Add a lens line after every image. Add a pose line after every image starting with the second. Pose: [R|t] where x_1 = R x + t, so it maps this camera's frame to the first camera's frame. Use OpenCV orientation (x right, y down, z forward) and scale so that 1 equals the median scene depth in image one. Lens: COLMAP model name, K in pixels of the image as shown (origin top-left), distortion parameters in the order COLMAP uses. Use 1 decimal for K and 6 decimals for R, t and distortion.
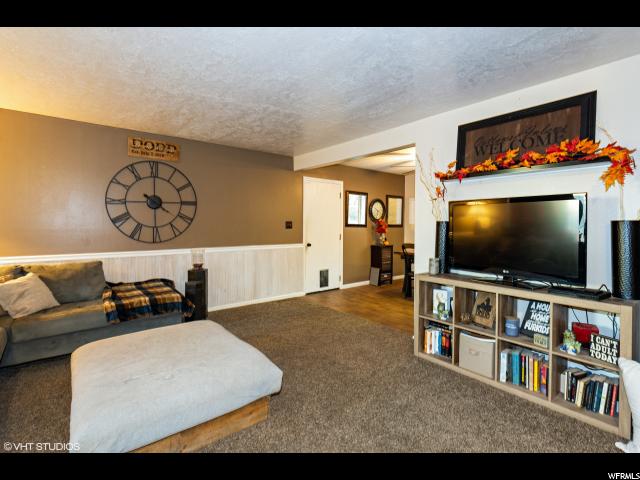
lens RADIAL K [[305.4, 0, 319.5], [0, 305.4, 233.6], [0, 0, 1]] dist [-0.000685, -0.000470]
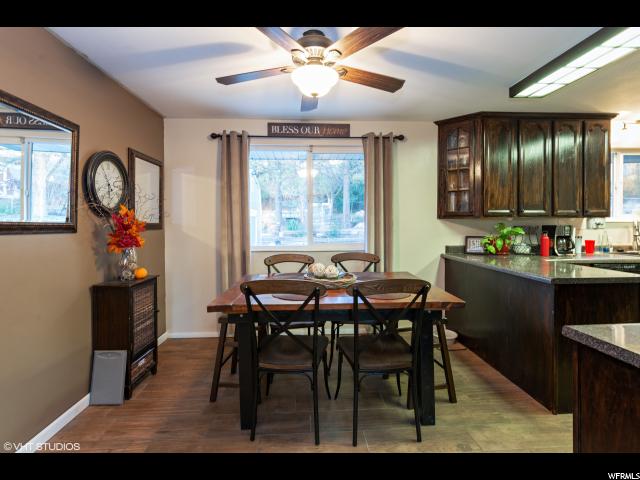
lens RADIAL K [[301.5, 0, 320.6], [0, 301.5, 227.1], [0, 0, 1]] dist [-0.001843, -0.000755]
pose [[0.580285, -0.020746, 0.814149, 0.047446], [0.036317, 0.999340, -0.000420, -0.017517], [-0.813603, 0.029812, 0.580655, 0.612344]]
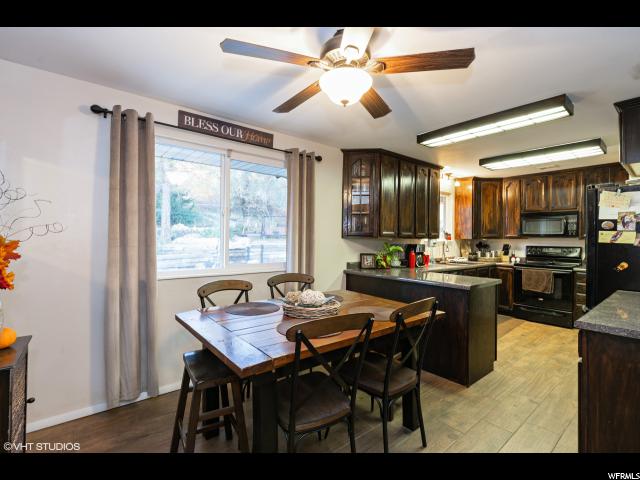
lens RADIAL K [[305.4, 0, 319.5], [0, 305.4, 233.6], [0, 0, 1]] dist [-0.000685, -0.000470]
pose [[-0.017987, 0.006447, 0.999817, 0.016656], [0.024580, 0.999680, -0.006004, -0.030944], [-0.999536, 0.024467, -0.018139, 0.807740]]
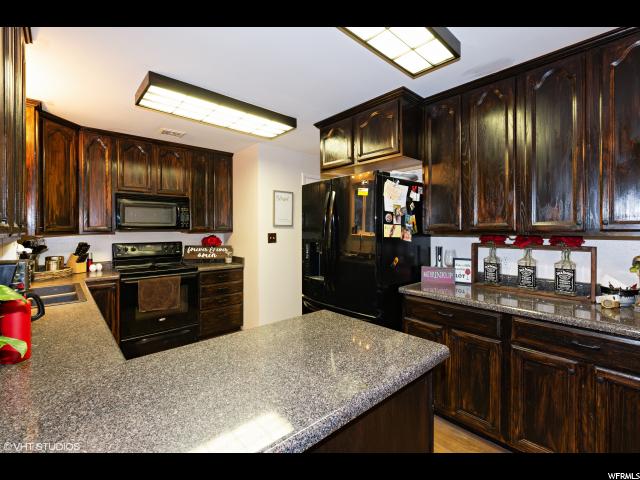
lens RADIAL K [[289.8, 0, 317.9], [0, 289.8, 227.2], [0, 0, 1]] dist [-0.001570, -0.000140]
pose [[-0.997952, -0.001072, -0.063952, 0.504814], [-0.002915, 0.999583, 0.028722, -0.033610], [0.063894, 0.028850, -0.997540, 0.762805]]
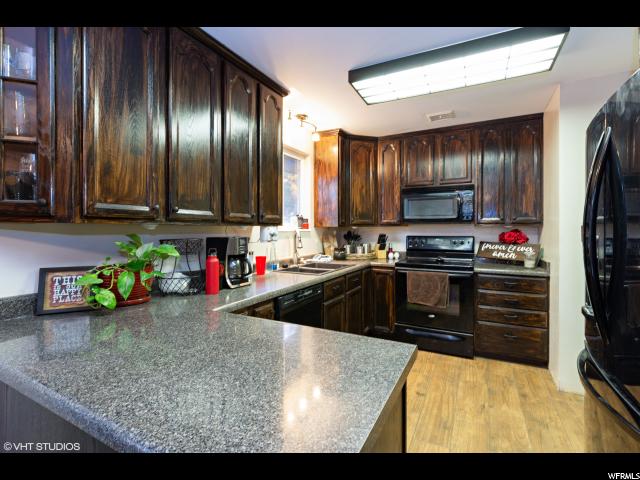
lens RADIAL K [[301.5, 0, 320.6], [0, 301.5, 227.1], [0, 0, 1]] dist [-0.001843, -0.000755]
pose [[-0.404938, 0.002494, 0.914341, 0.368461], [0.031356, 0.999446, 0.011161, -0.017314], [-0.913806, 0.033190, -0.404792, 0.620730]]
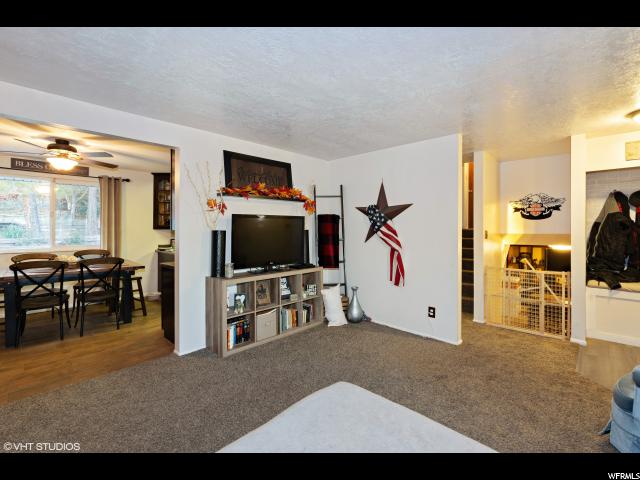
lens RADIAL K [[289.8, 0, 317.9], [0, 289.8, 227.2], [0, 0, 1]] dist [-0.001570, -0.000140]
pose [[-0.121090, -0.005568, 0.992626, -0.332130], [0.031079, 0.999473, 0.009398, -0.023900], [-0.992155, 0.031987, -0.120853, 0.362340]]
